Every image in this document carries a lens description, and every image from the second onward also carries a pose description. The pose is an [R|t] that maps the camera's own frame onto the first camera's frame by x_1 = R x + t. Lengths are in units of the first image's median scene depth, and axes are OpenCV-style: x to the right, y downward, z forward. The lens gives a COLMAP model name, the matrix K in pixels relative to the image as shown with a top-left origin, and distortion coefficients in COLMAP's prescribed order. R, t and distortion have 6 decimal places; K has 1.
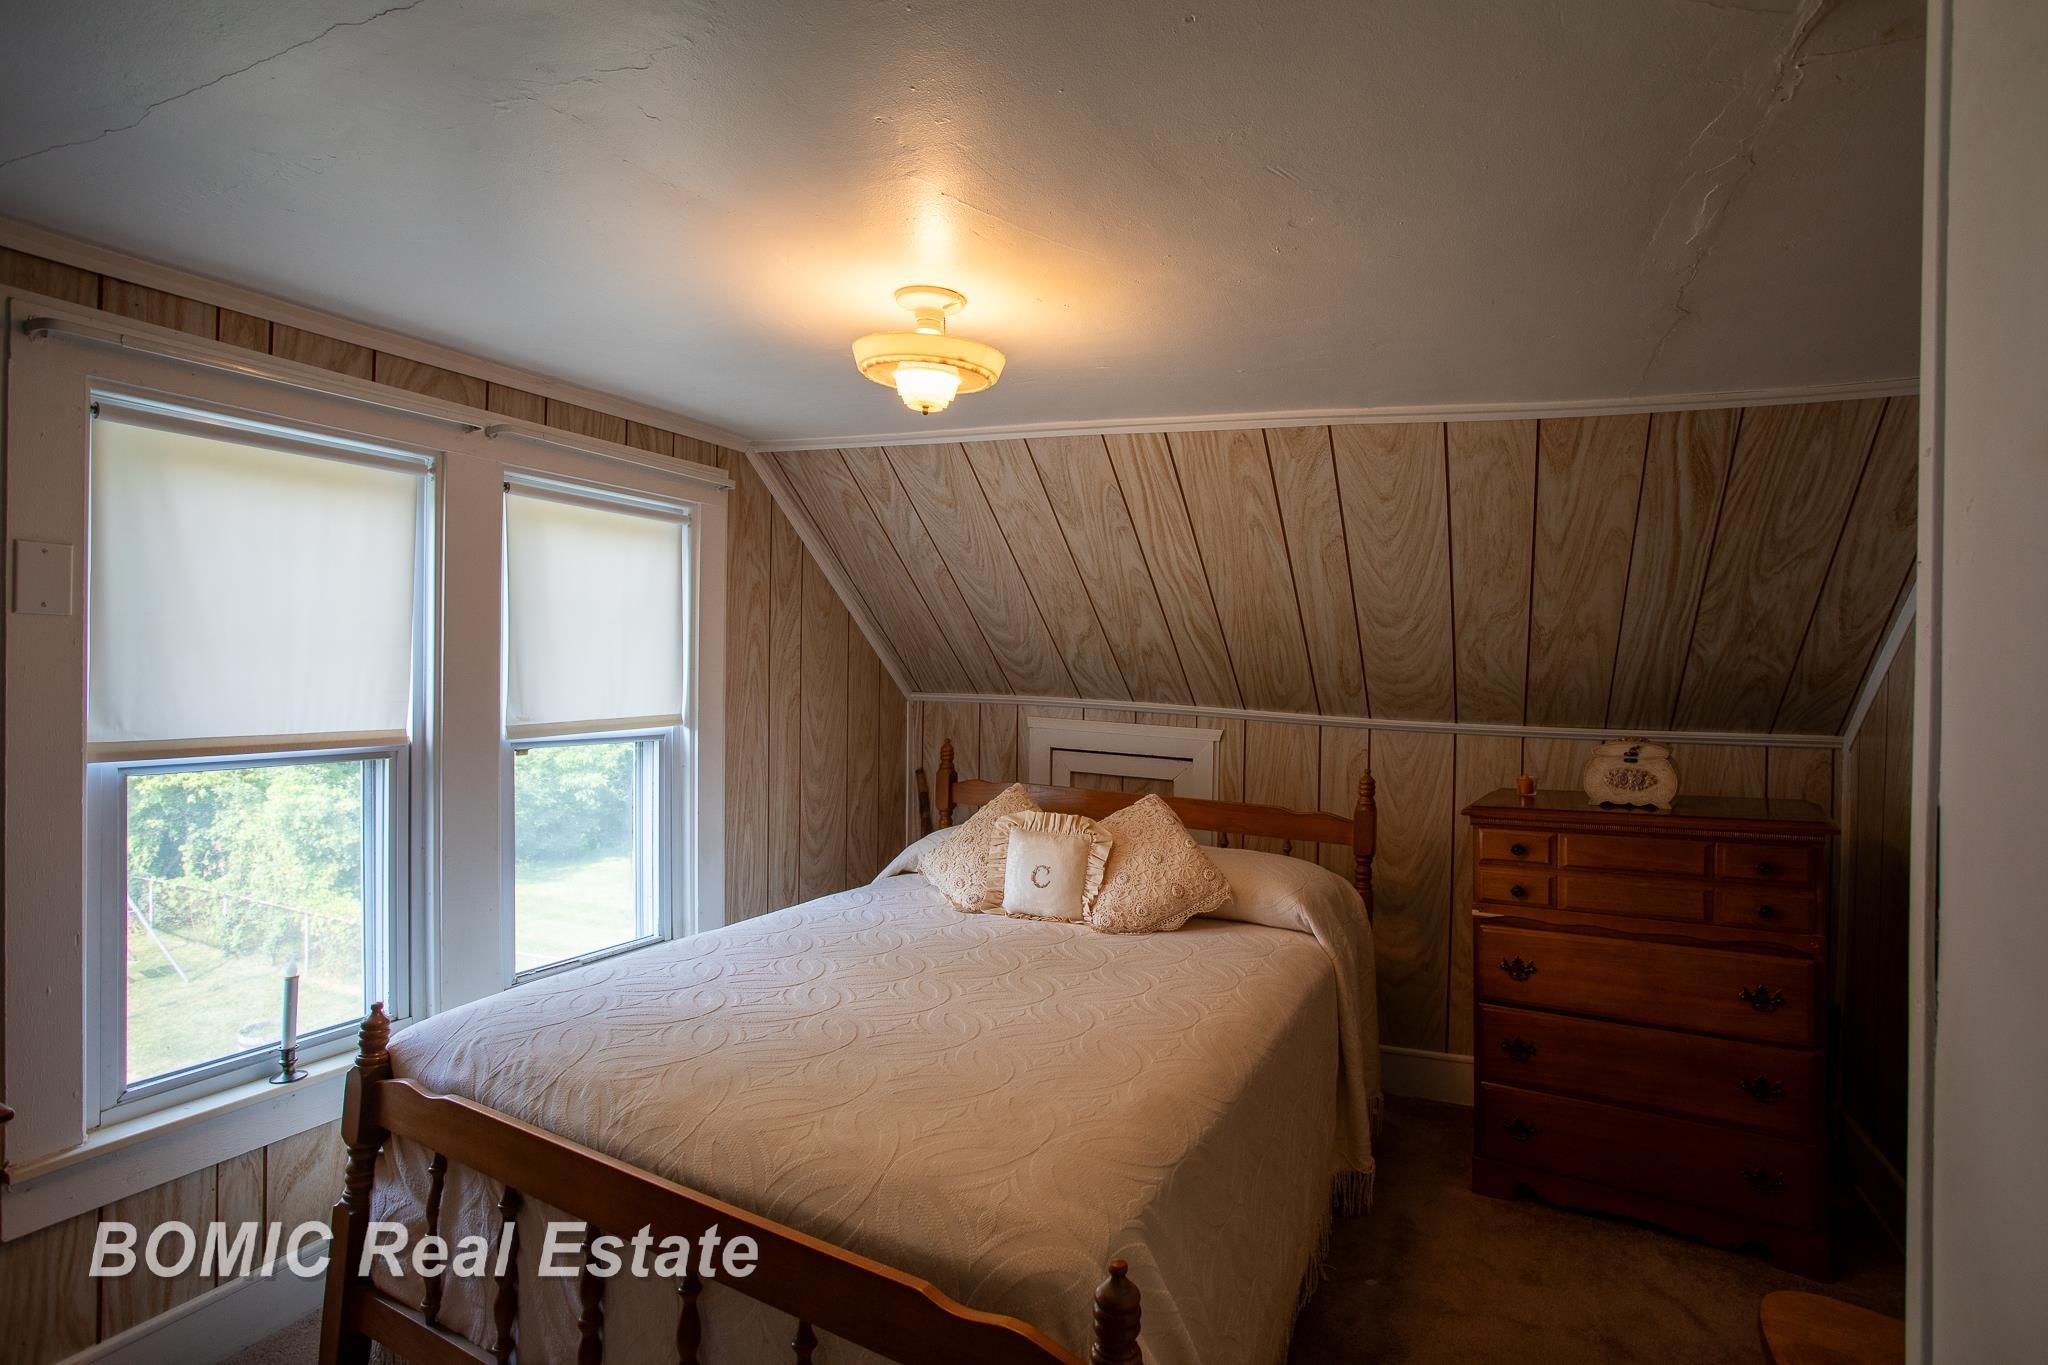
lens RADIAL K [[1010.9, 0, 1033.6], [0, 1010.9, 670.5], [0, 0, 1]] dist [-0.060853, 0.027575]
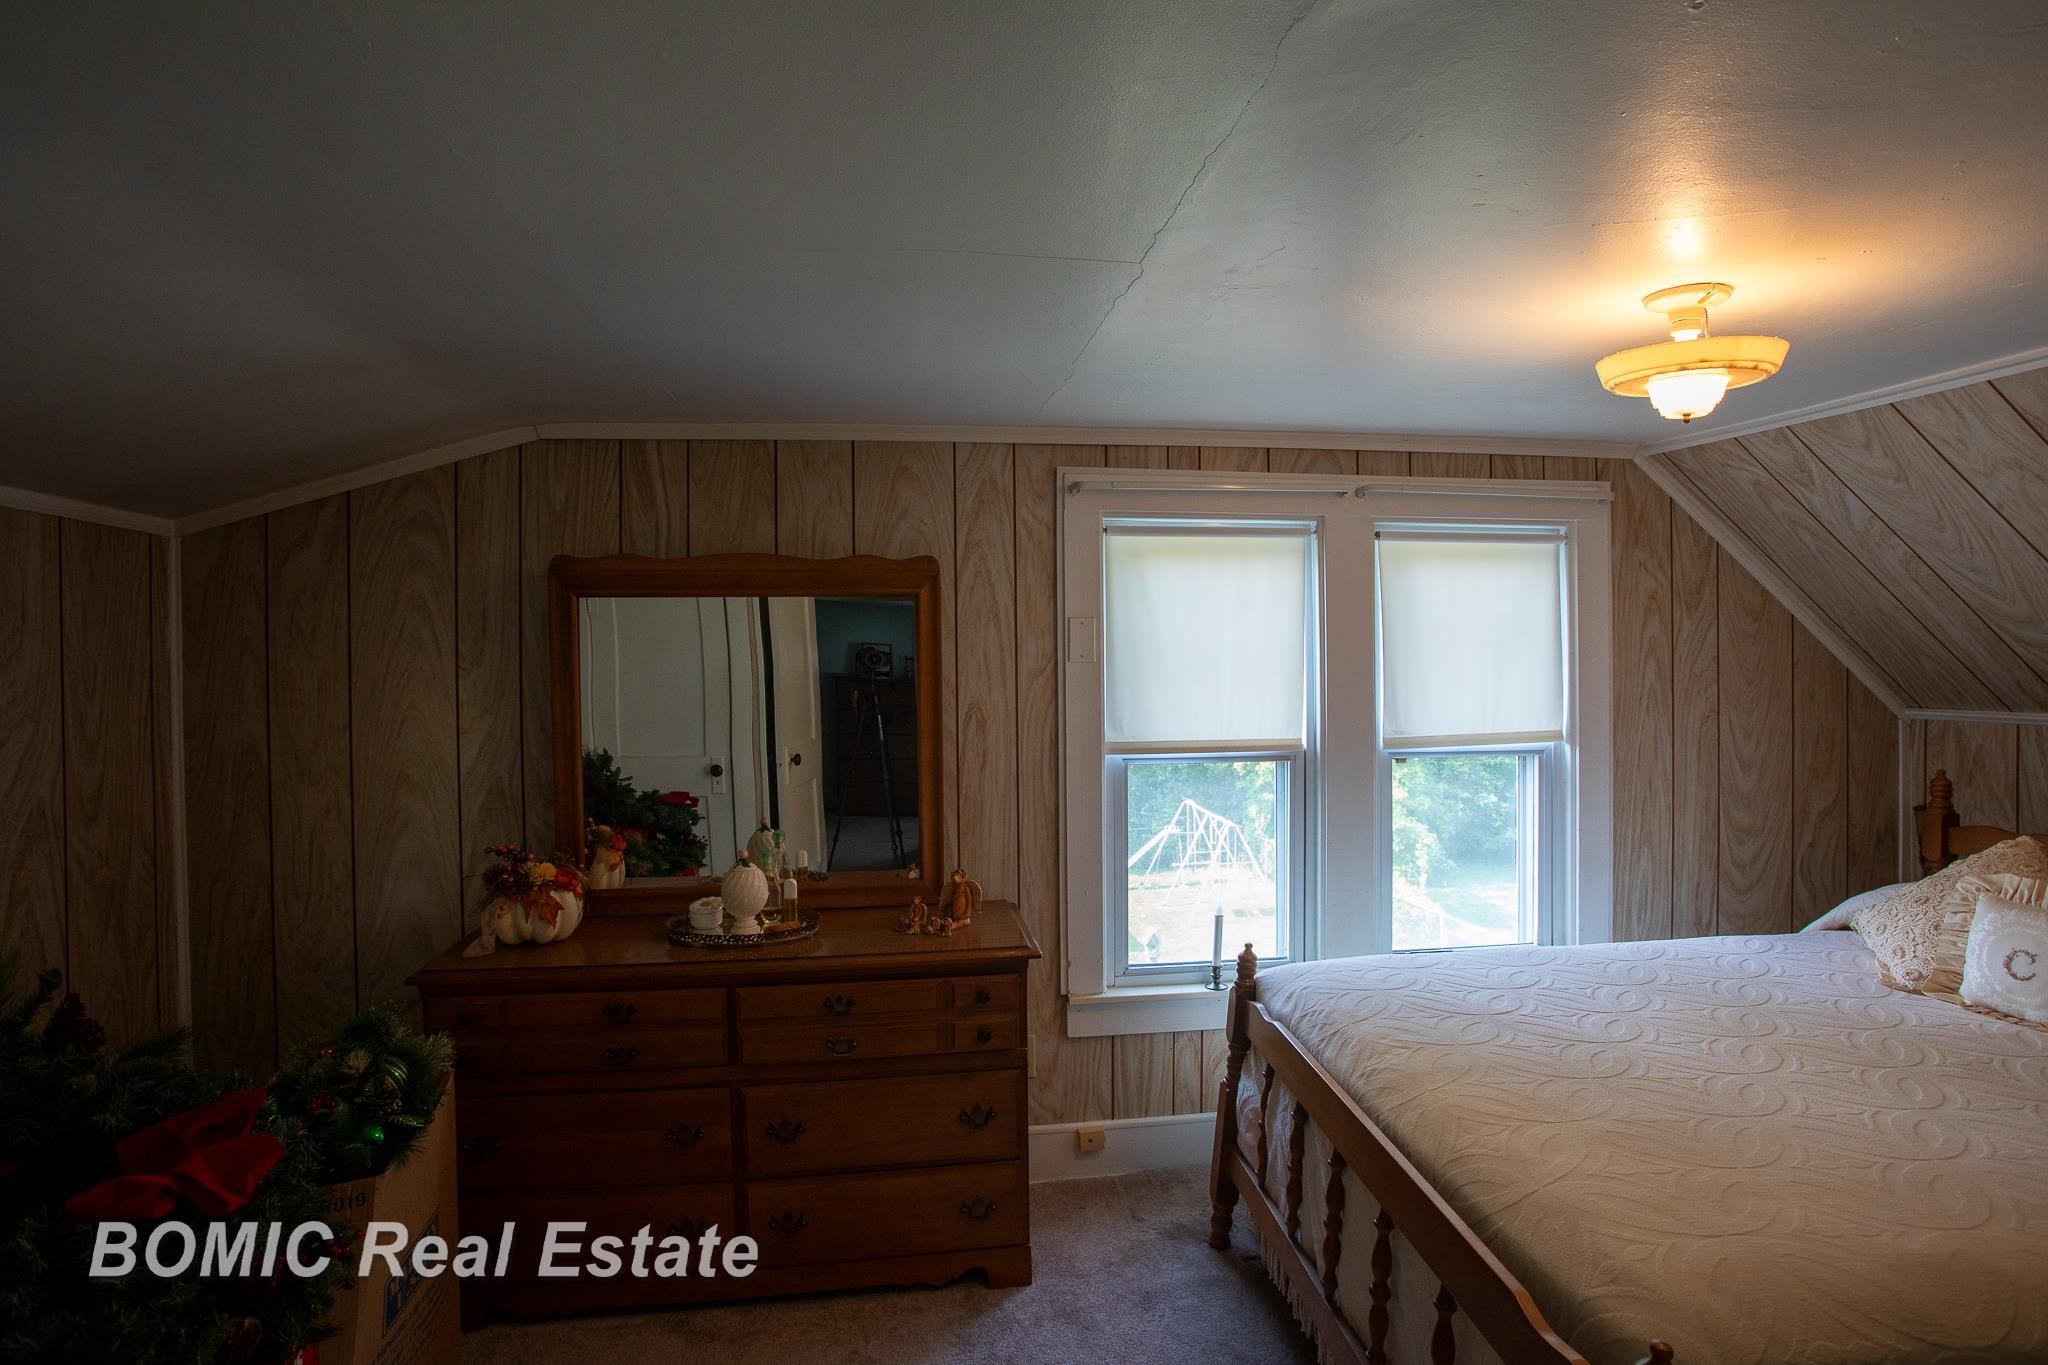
lens RADIAL K [[1010.9, 0, 1033.6], [0, 1010.9, 670.5], [0, 0, 1]] dist [-0.060853, 0.027575]
pose [[0.559047, -0.016230, -0.828977, 0.200764], [0.015534, 0.999838, -0.009099, -0.017605], [0.828991, -0.007790, 0.559208, -0.005456]]
